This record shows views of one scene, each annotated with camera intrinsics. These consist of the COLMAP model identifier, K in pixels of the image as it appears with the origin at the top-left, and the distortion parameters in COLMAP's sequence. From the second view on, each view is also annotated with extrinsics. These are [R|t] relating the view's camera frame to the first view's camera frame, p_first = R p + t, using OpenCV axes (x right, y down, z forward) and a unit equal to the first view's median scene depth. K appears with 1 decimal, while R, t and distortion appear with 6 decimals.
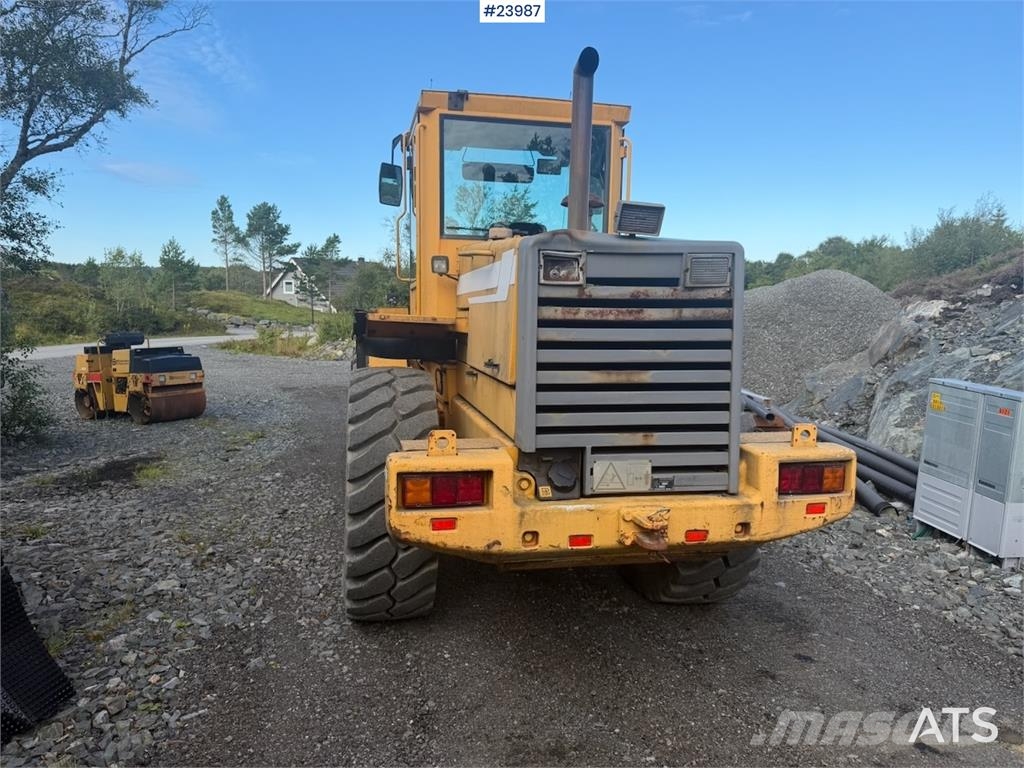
lens RADIAL K [[731.9, 0, 513.5], [0, 731.9, 387.5], [0, 0, 1]] dist [0.056776, -0.070439]
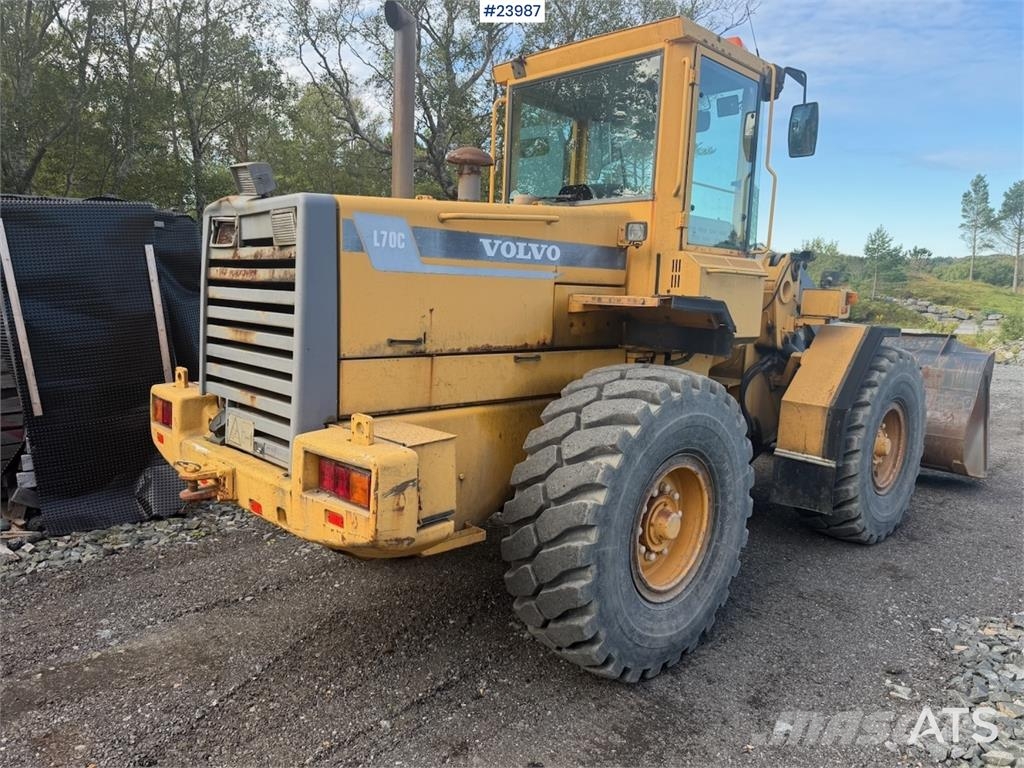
lens RADIAL K [[731.9, 0, 507.4], [0, 731.9, 380.7], [0, 0, 1]] dist [0.056776, -0.070439]
pose [[0.530017, 0.111715, -0.840596, 1.185487], [-0.111560, 0.991854, 0.061476, -0.055299], [0.840617, 0.061194, 0.538162, 0.737308]]
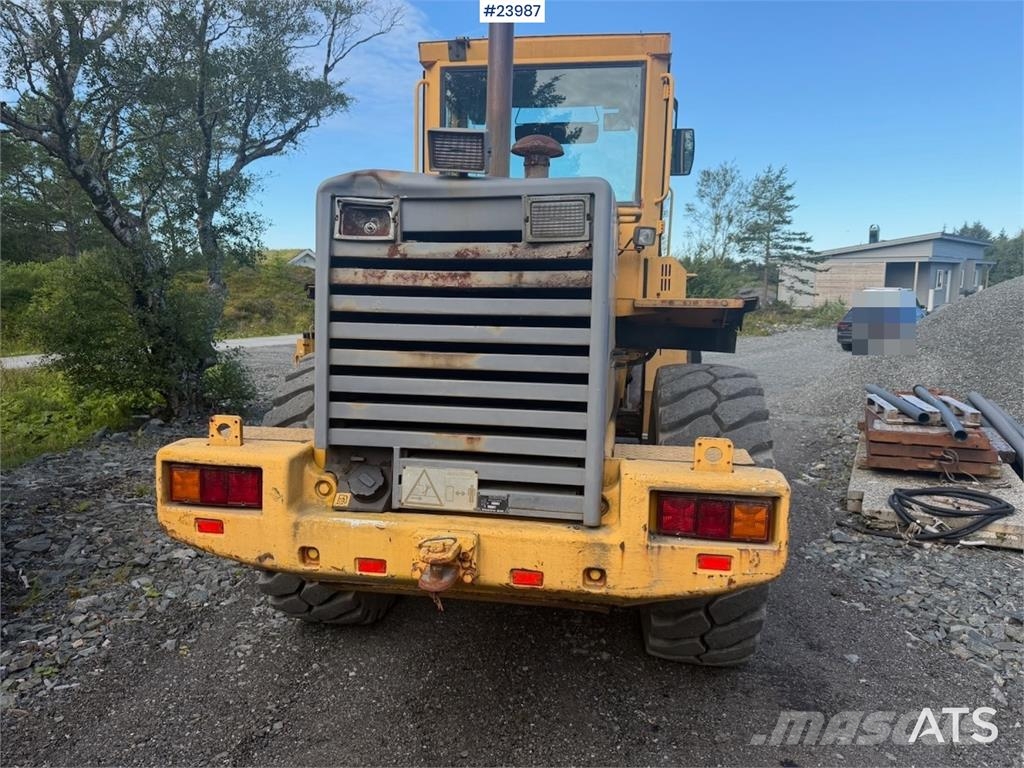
lens RADIAL K [[731.9, 0, 510.2], [0, 731.9, 386.6], [0, 0, 1]] dist [0.056776, -0.070439]
pose [[0.931355, 0.043861, -0.361462, 0.483443], [-0.041801, 0.999034, 0.013521, -0.000451], [0.361706, 0.002517, 0.932289, 0.299515]]
